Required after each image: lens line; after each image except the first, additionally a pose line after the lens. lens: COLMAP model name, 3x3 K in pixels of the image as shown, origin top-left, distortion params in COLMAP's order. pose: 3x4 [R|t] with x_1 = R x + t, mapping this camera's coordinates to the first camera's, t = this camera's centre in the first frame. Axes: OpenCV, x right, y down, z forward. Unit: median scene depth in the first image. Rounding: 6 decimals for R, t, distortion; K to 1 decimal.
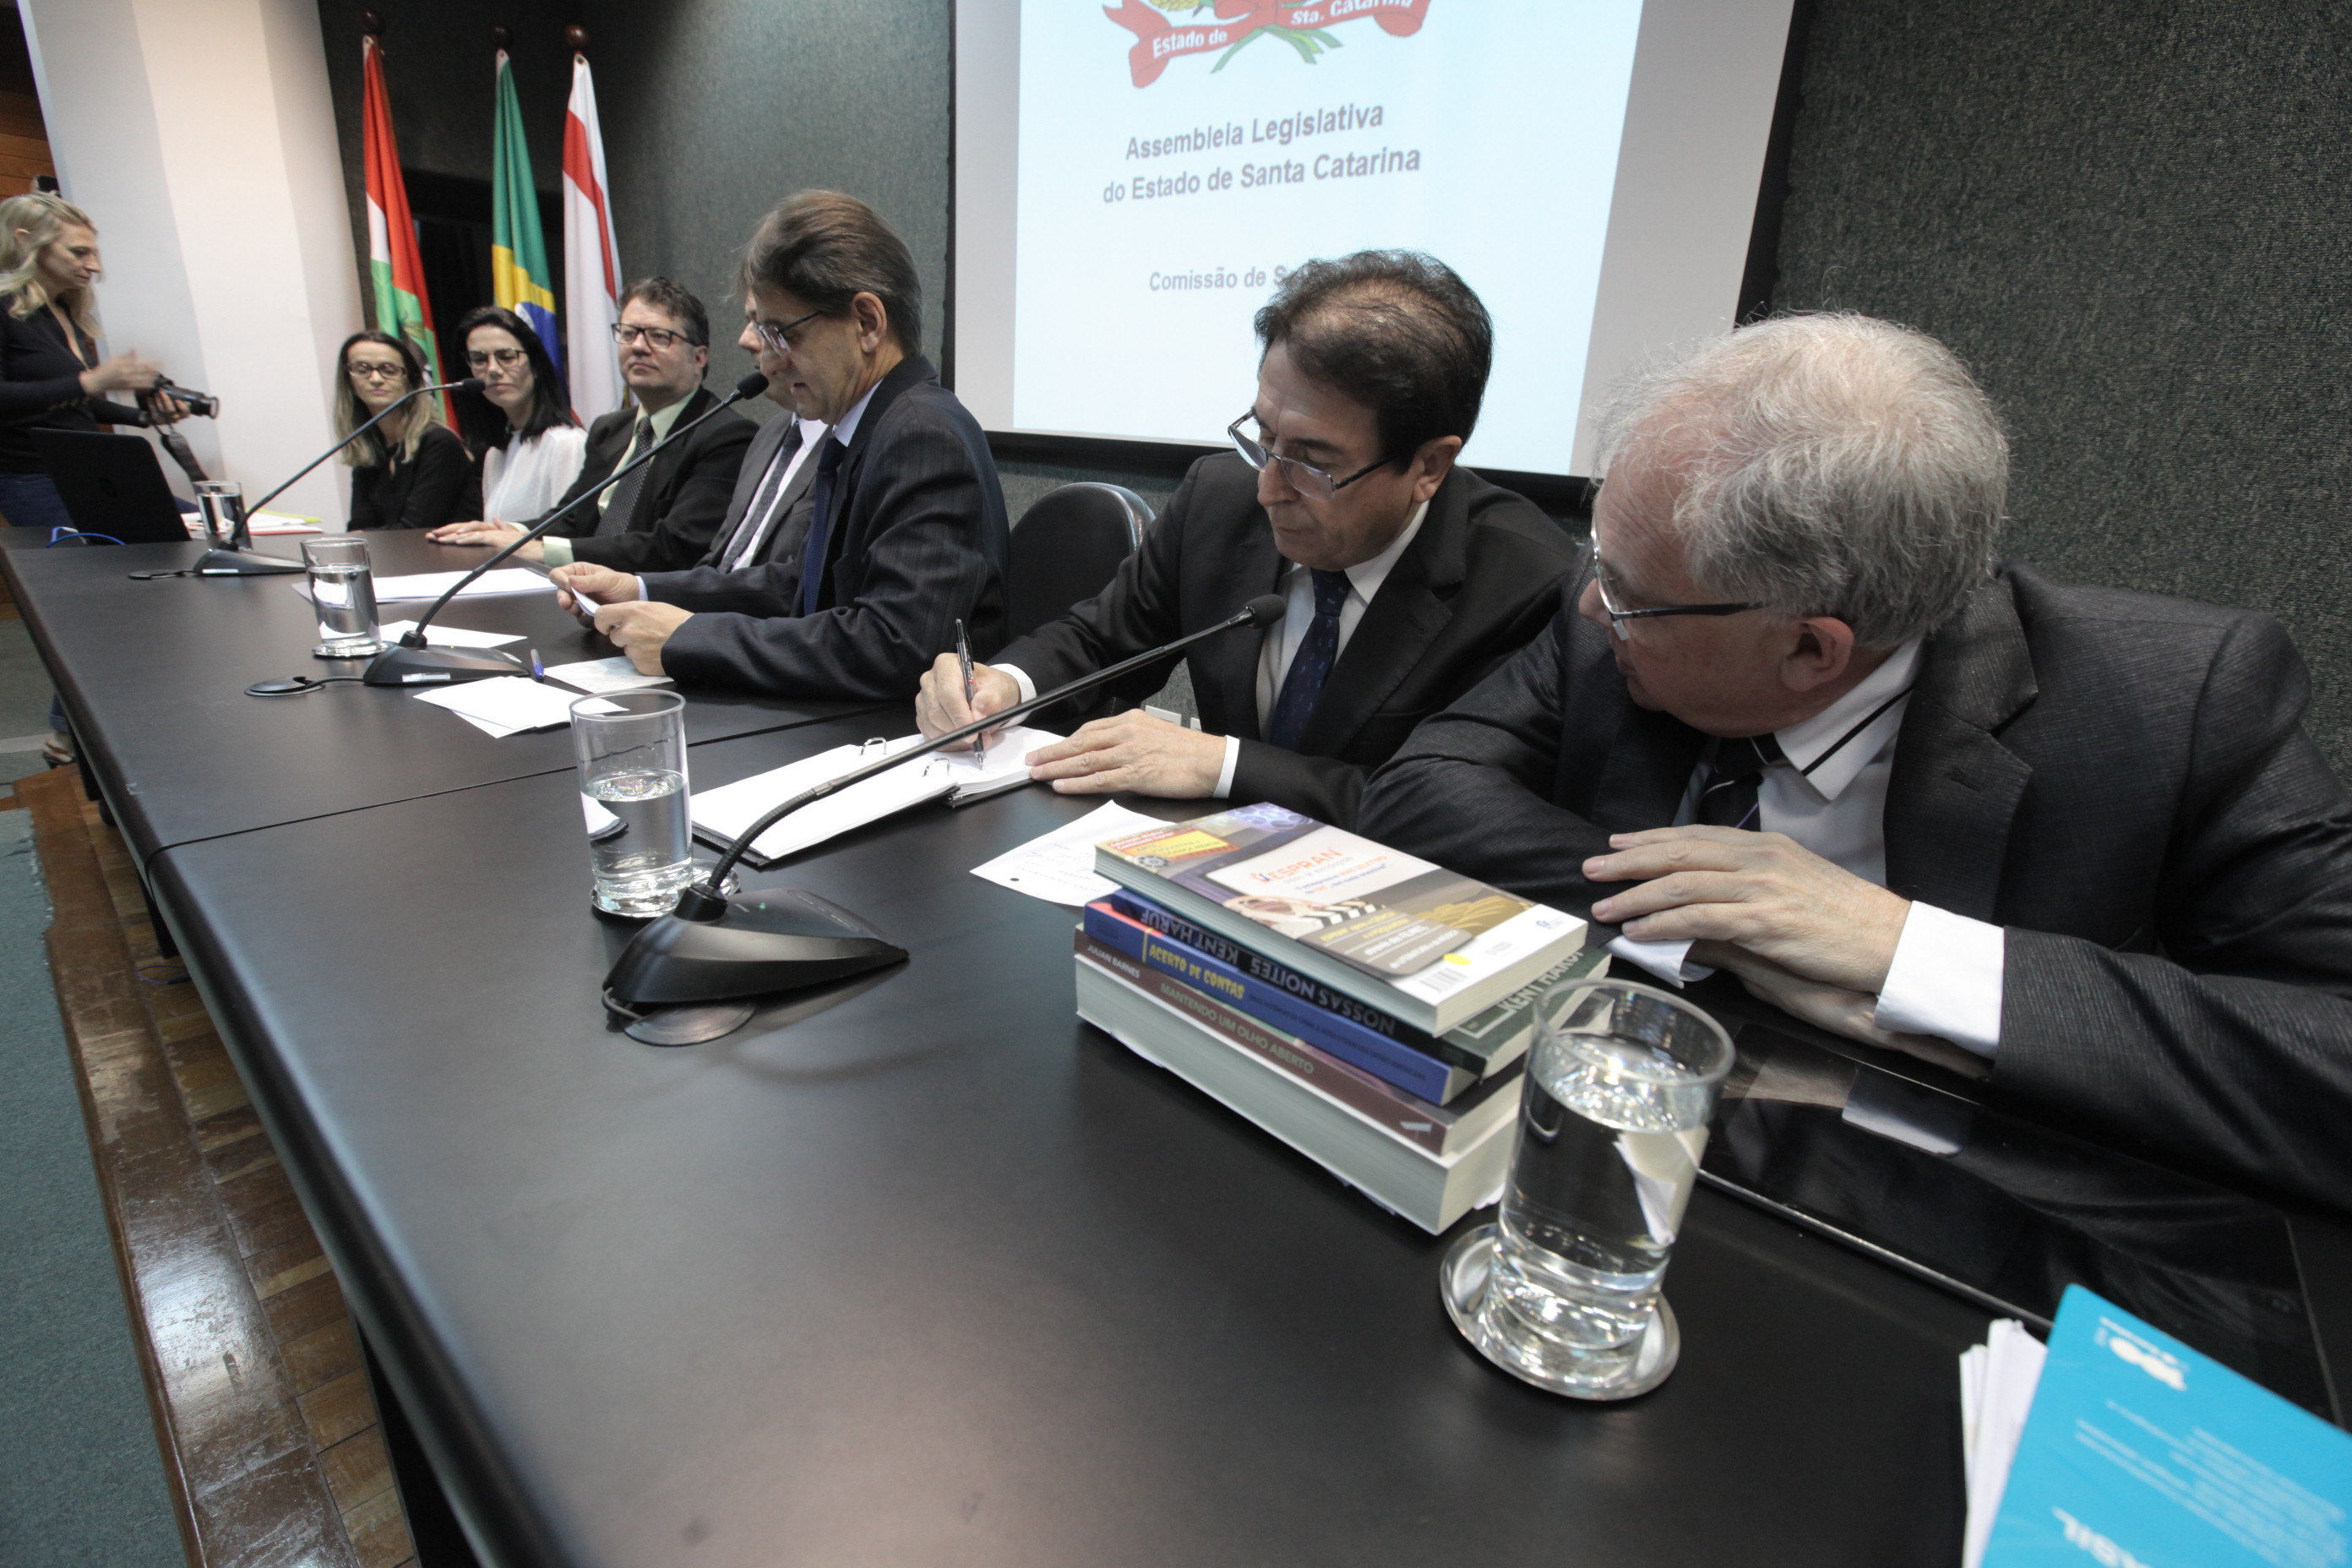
lens RADIAL K [[1076.7, 0, 1178.2], [0, 1076.7, 785.4], [0, 0, 1]] dist [-0.046178, 0.013730]
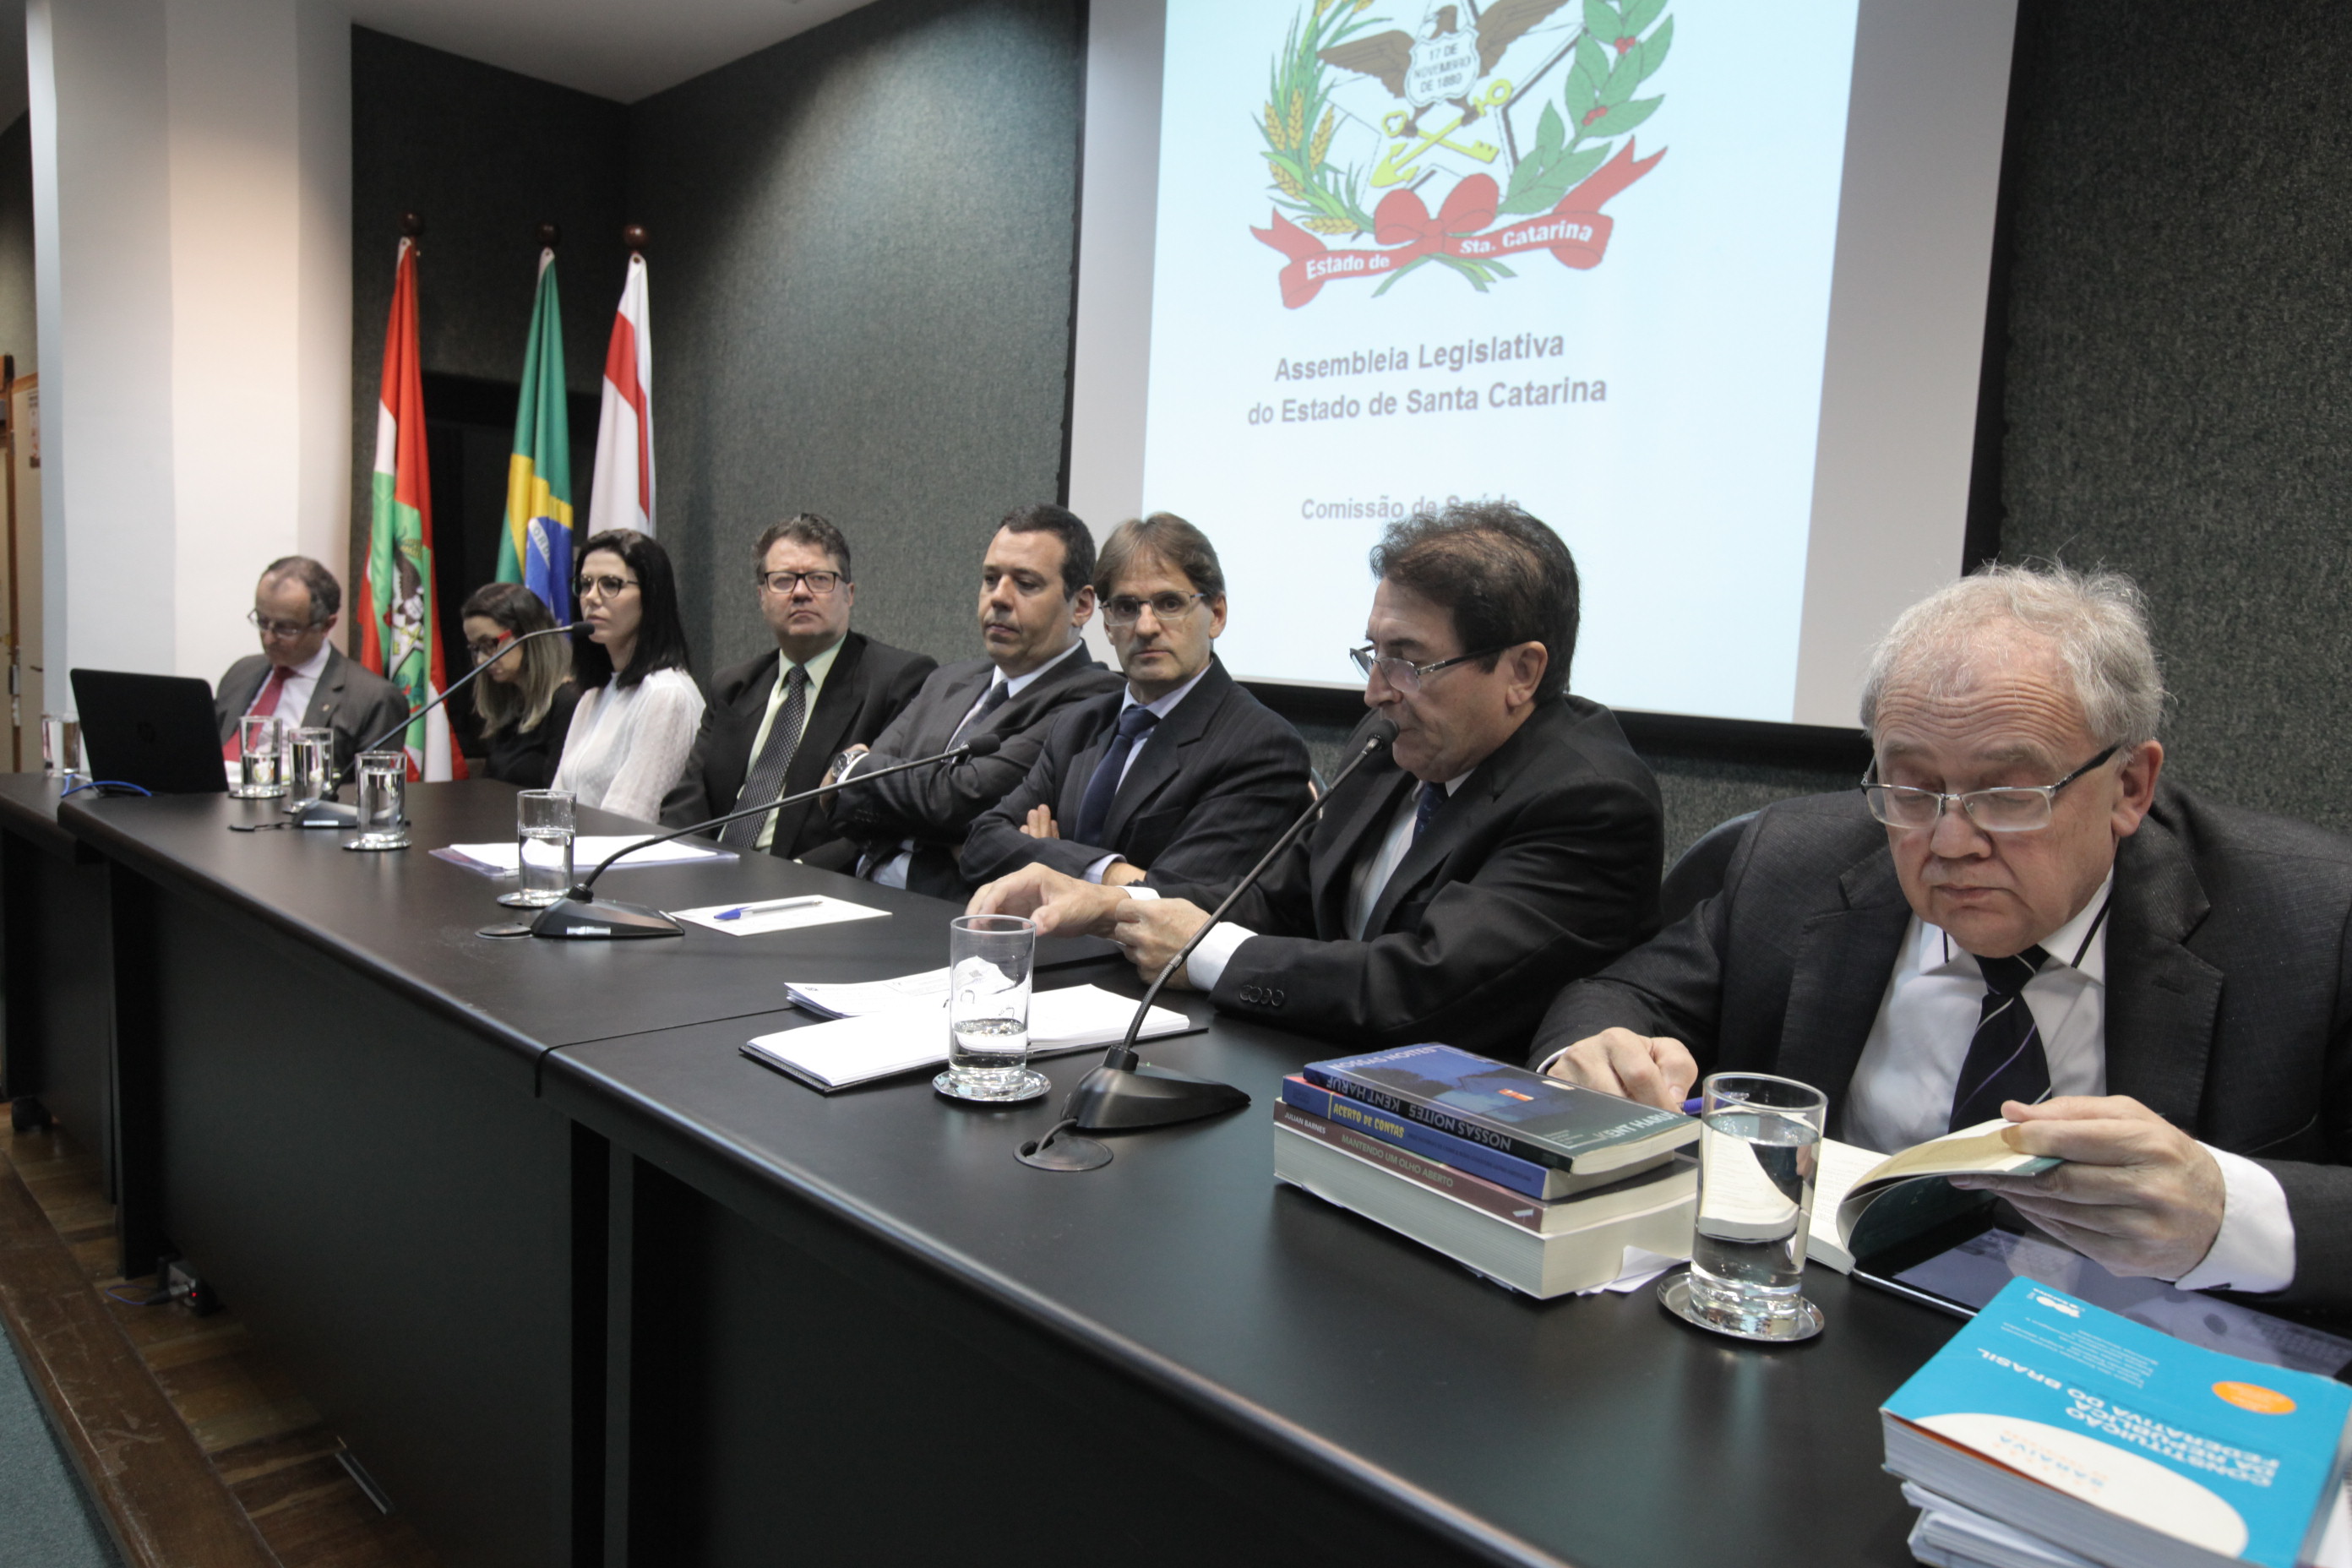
lens RADIAL K [[1575.2, 0, 1183.6], [0, 1575.2, 785.9], [0, 0, 1]] dist [-0.044762, 0.069790]
pose [[0.998171, -0.001247, -0.060438, -0.054042], [-0.012645, 0.973364, -0.228915, 0.058187], [0.059114, 0.229260, 0.971568, -0.255142]]
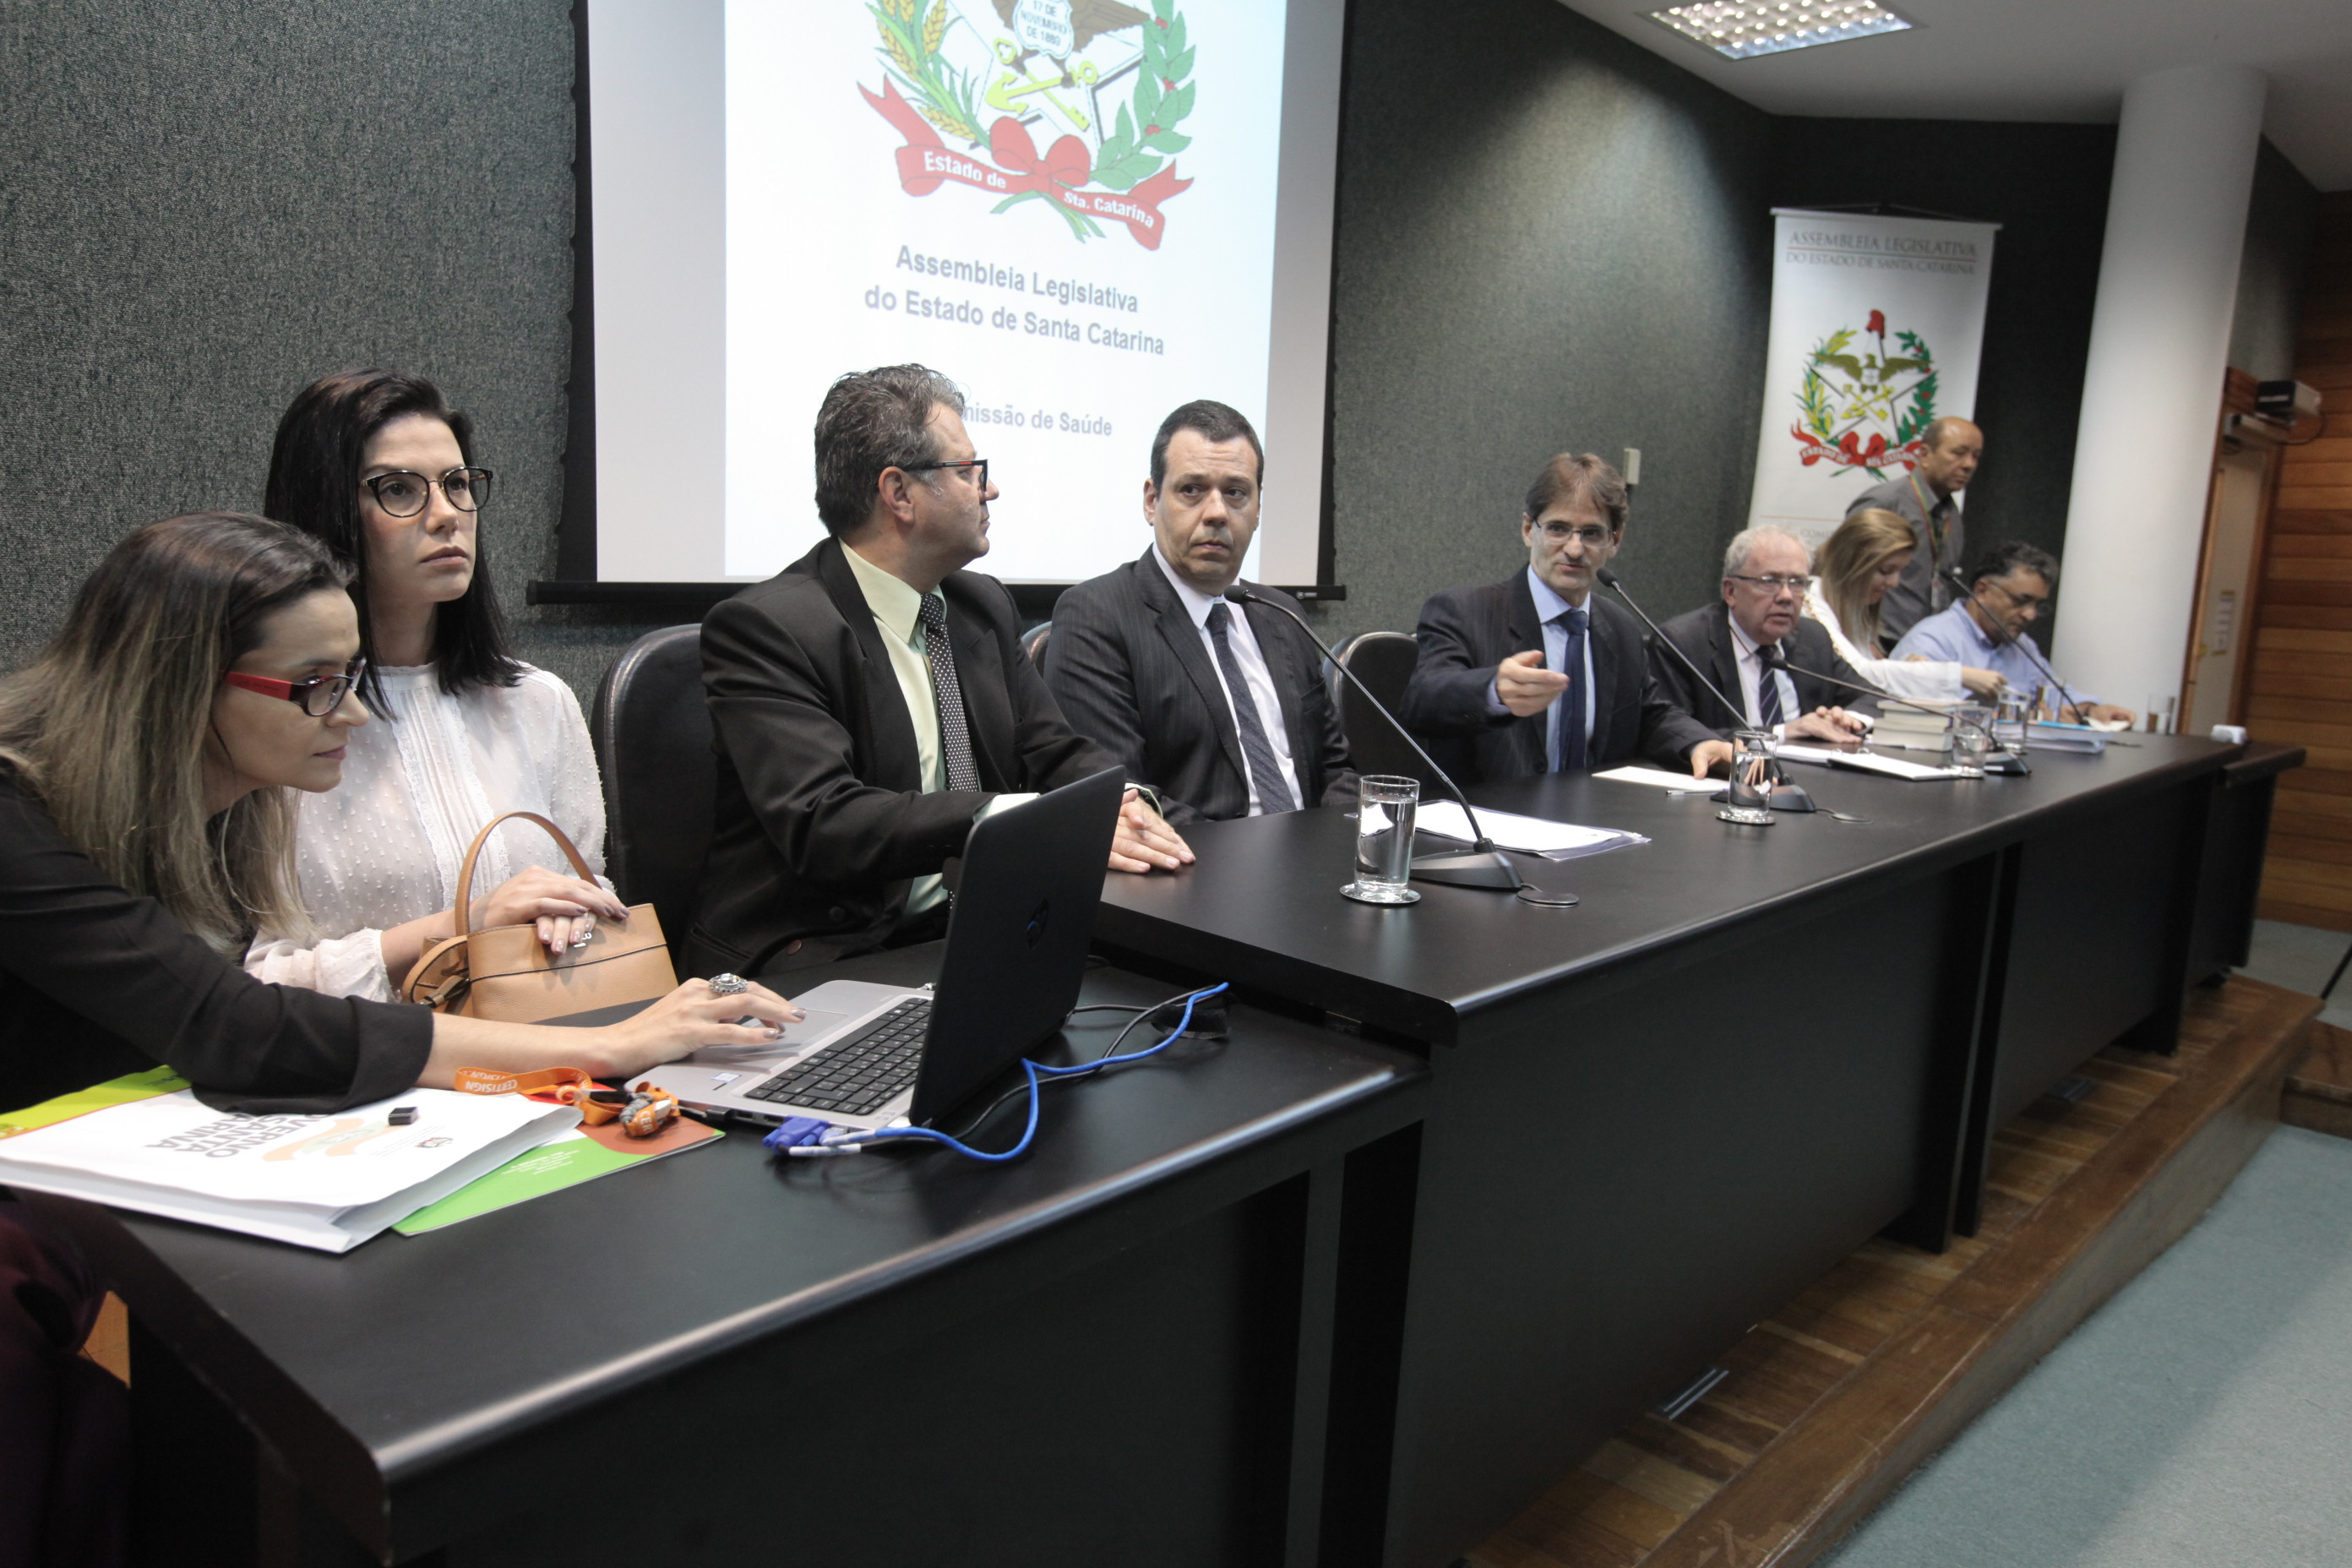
lens RADIAL K [[1612.2, 0, 1176.0], [0, 1612.2, 784.0], [0, 0, 1]] dist [-0.041356, 0.071961]
pose [[0.033470, -0.209897, 0.977150, -1.634541], [0.279499, 0.940654, 0.192484, -0.445022], [-0.959562, 0.266670, 0.090150, 0.904191]]
